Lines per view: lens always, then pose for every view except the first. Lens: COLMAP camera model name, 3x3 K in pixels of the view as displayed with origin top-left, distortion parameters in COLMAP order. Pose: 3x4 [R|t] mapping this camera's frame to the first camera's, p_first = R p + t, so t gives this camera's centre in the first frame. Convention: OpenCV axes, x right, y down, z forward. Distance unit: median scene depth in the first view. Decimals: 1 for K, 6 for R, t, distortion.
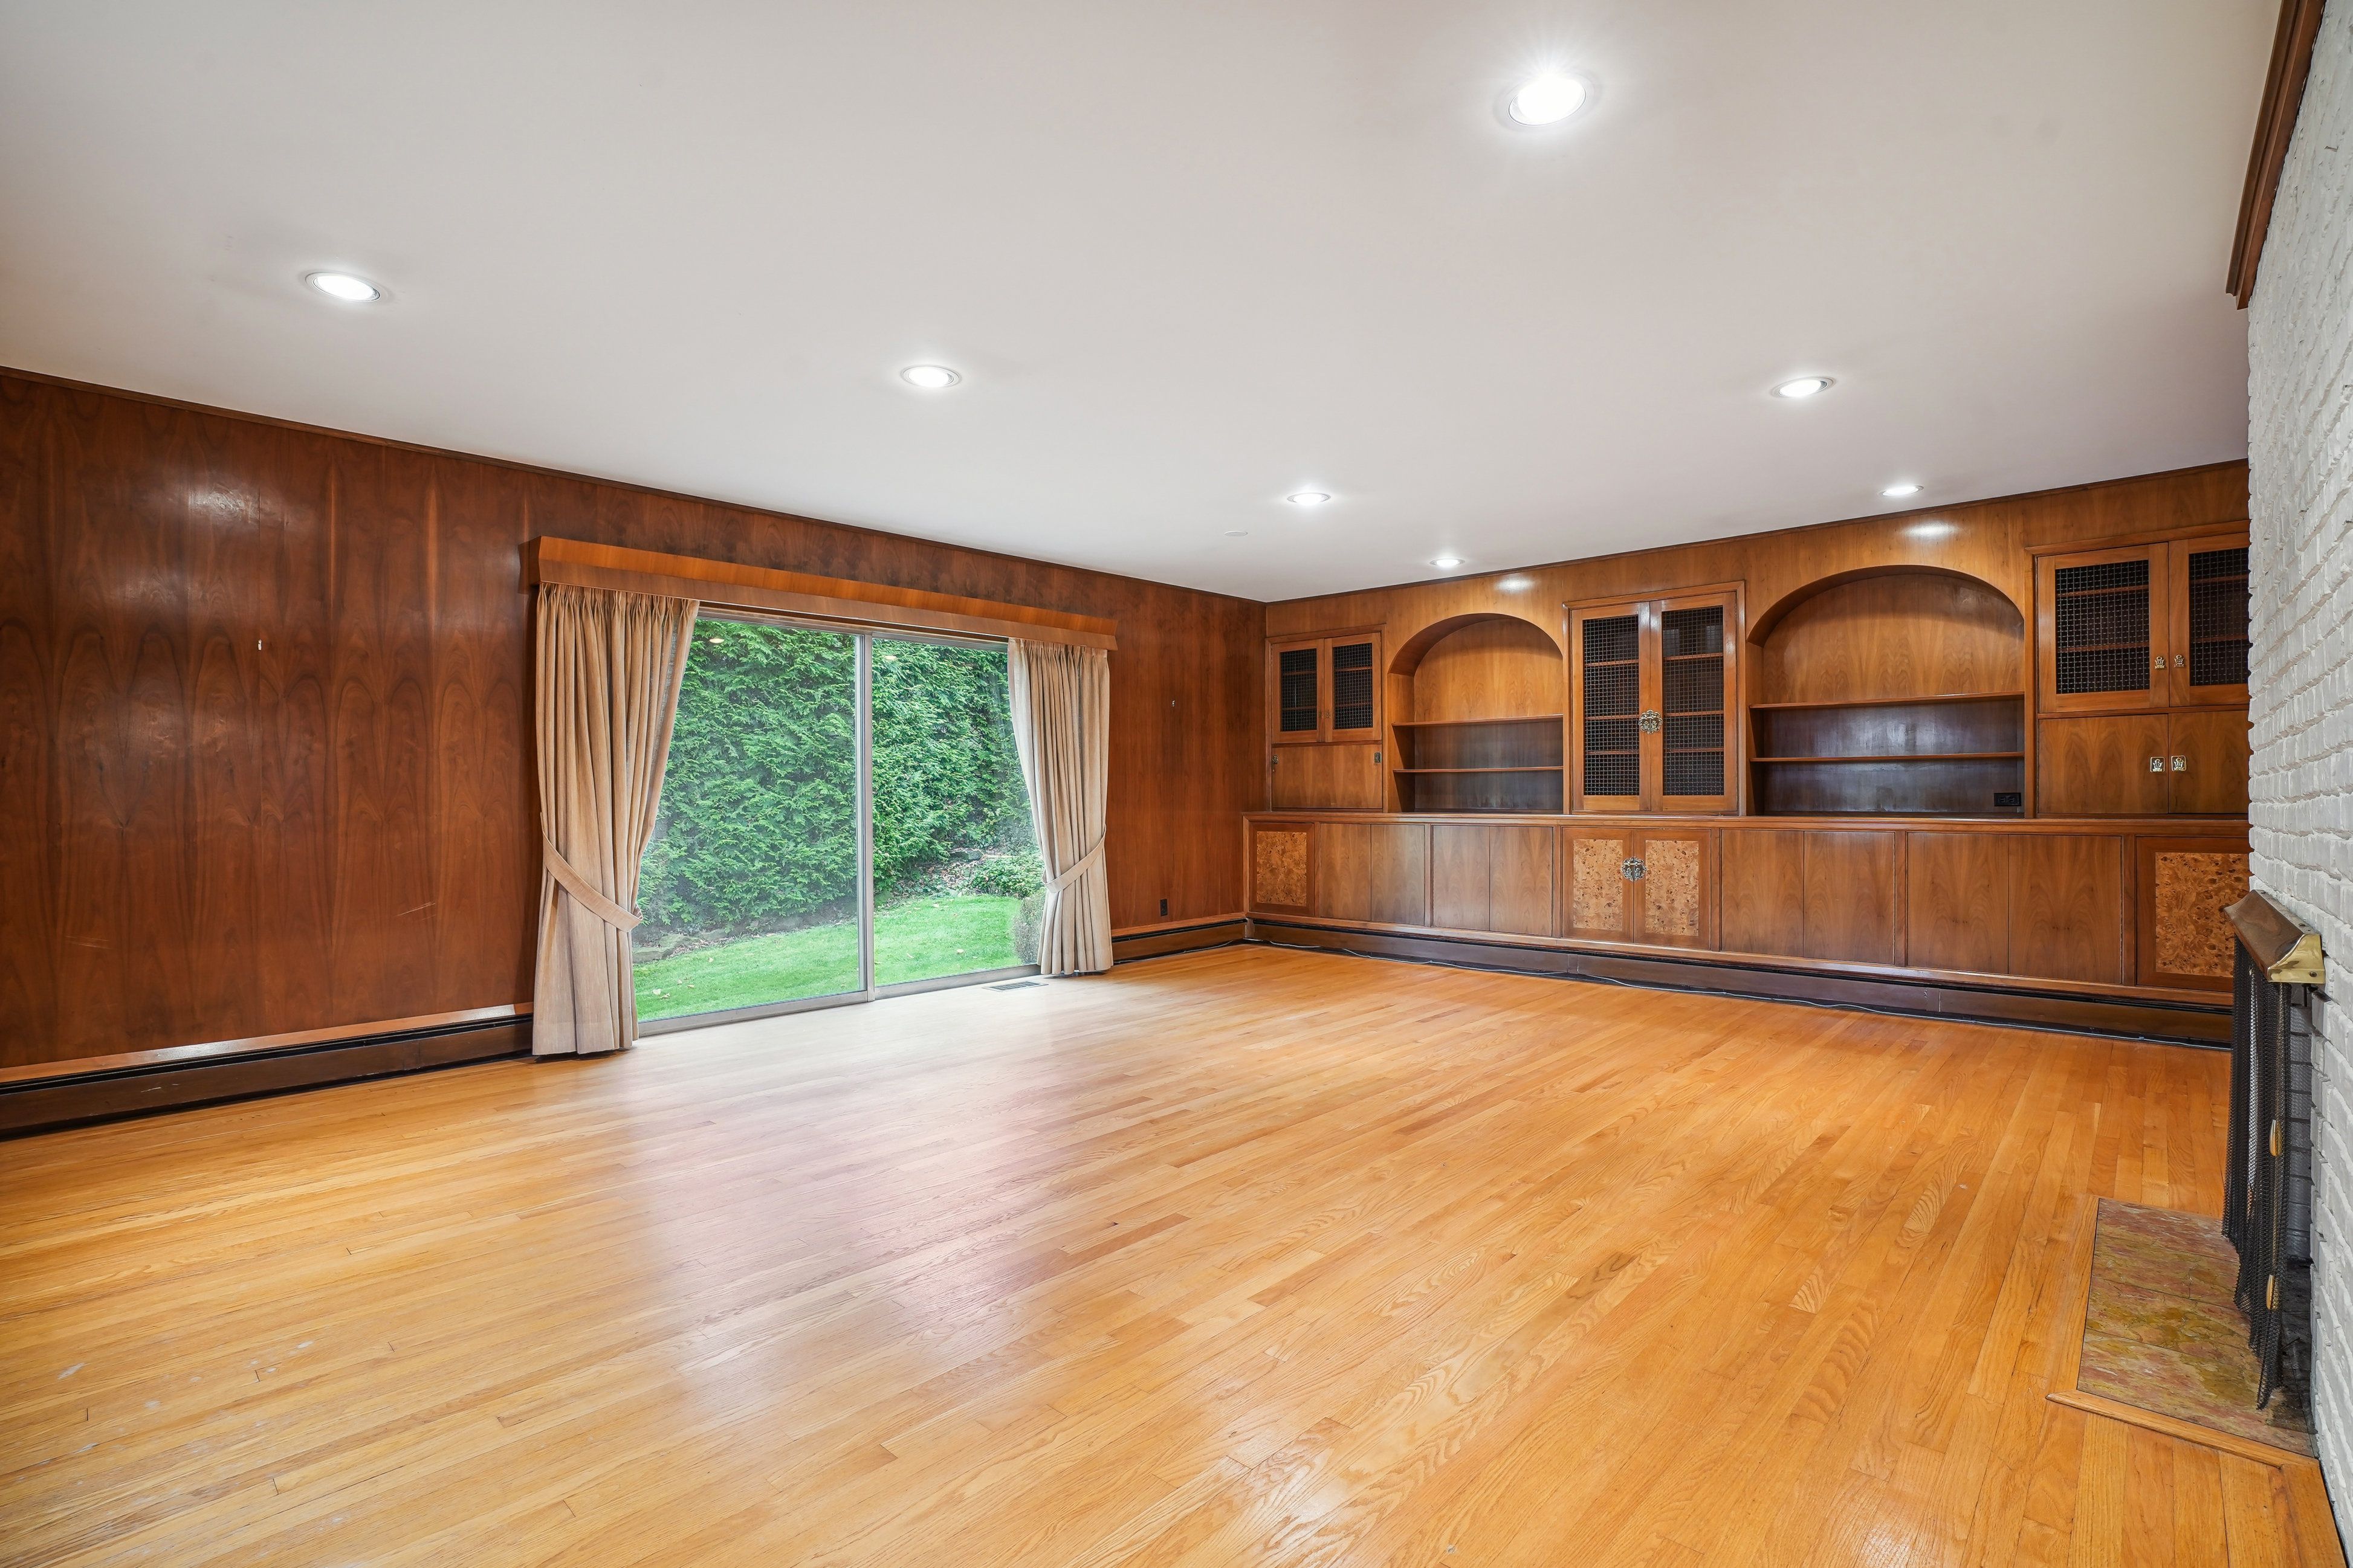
lens RADIAL K [[1077.2, 0, 1166.3], [0, 1077.2, 788.7], [0, 0, 1]] dist [-0.052083, 0.000165]
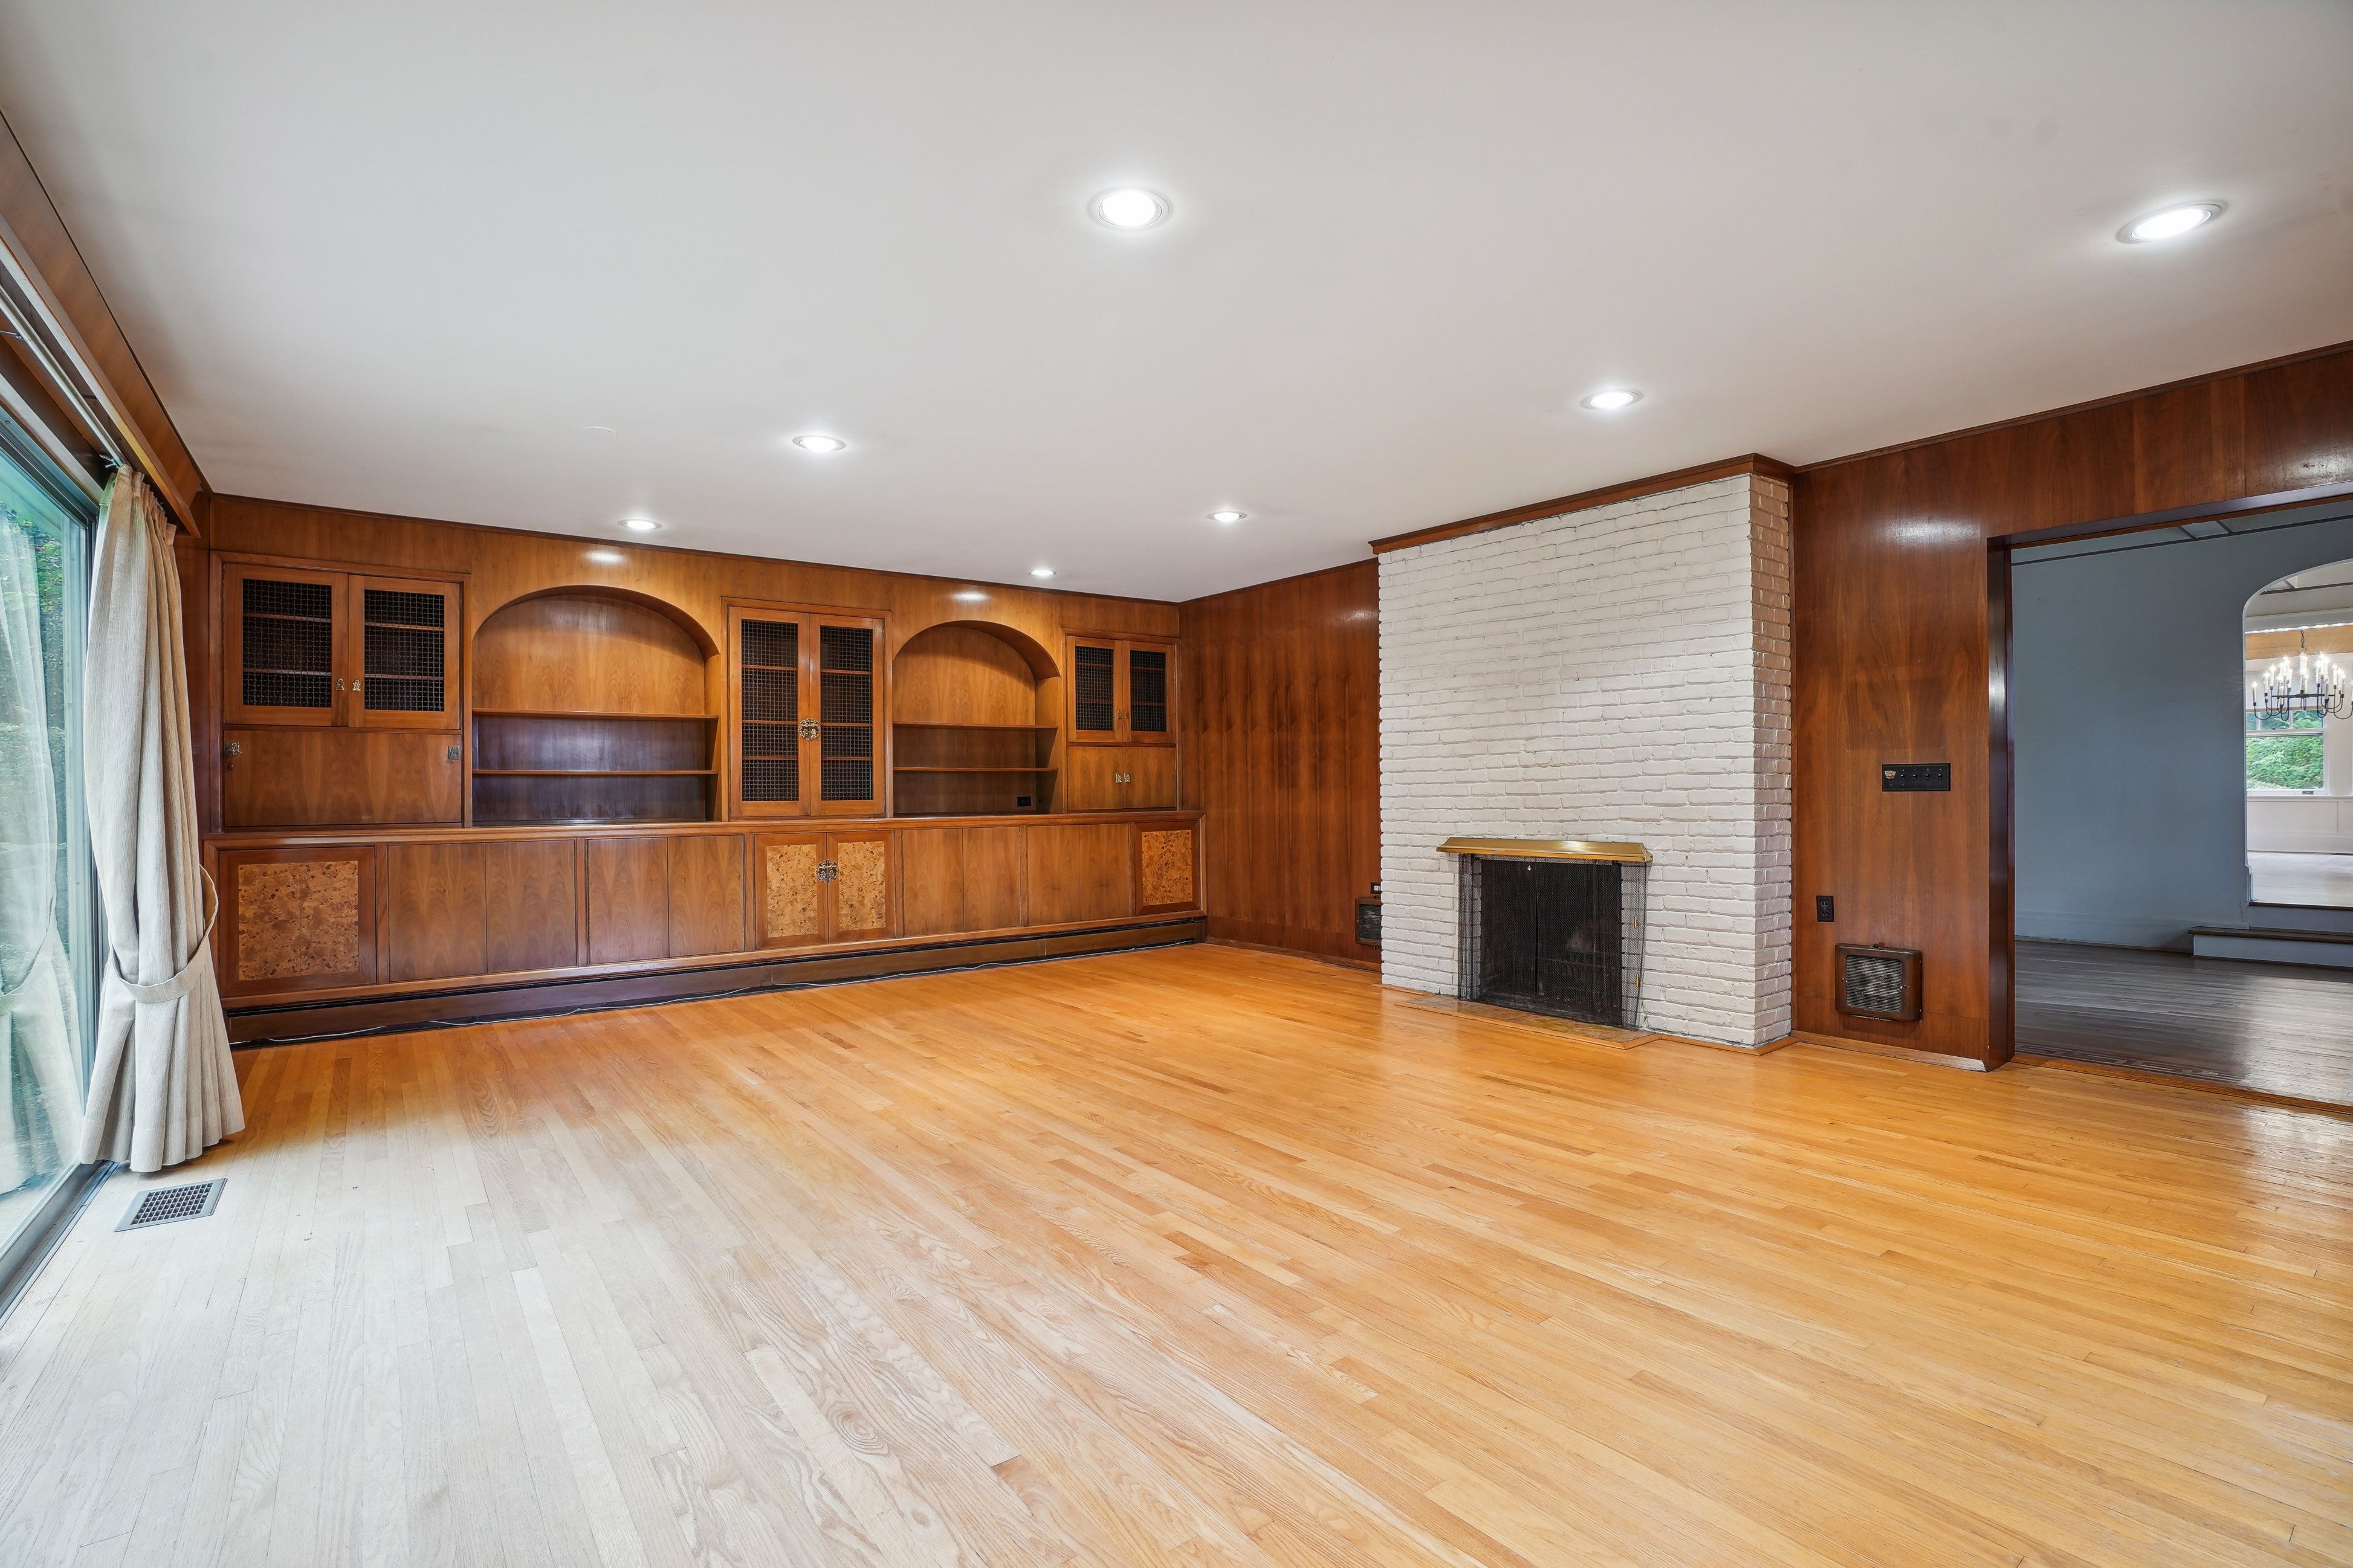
lens RADIAL K [[1077.2, 0, 1166.3], [0, 1077.2, 788.7], [0, 0, 1]] dist [-0.052083, 0.000165]
pose [[0.187211, 0.006554, 0.982298, -0.516899], [0.005384, 0.999956, -0.007698, 0.004606], [-0.982305, 0.006729, 0.187167, 0.478998]]
